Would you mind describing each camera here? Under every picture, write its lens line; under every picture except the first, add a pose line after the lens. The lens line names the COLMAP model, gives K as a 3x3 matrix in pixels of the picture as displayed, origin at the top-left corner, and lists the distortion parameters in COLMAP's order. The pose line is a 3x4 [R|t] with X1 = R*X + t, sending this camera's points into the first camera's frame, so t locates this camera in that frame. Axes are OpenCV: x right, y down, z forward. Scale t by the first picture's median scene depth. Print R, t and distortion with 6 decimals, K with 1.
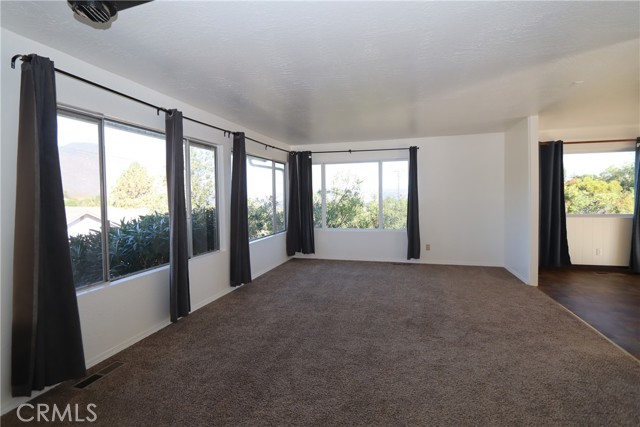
lens RADIAL K [[305.1, 0, 321.5], [0, 305.1, 208.3], [0, 0, 1]] dist [-0.023744, 0.000349]
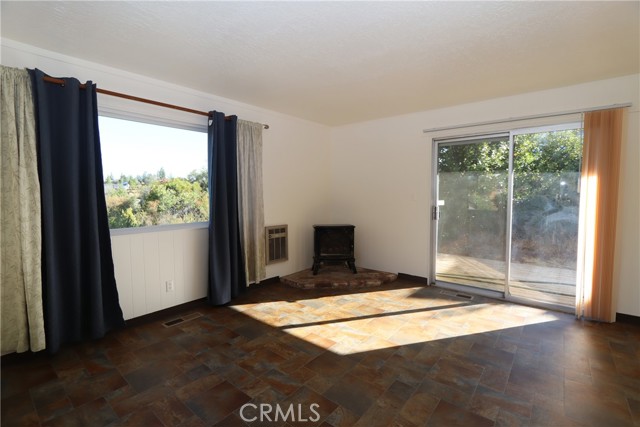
lens RADIAL K [[296.6, 0, 315.5], [0, 296.6, 209.5], [0, 0, 1]] dist [-0.010619, 0.000370]
pose [[0.404696, -0.038663, 0.913633, 0.398292], [0.028784, 0.999149, 0.029532, -0.019978], [-0.913998, 0.014346, 0.405465, 0.376192]]
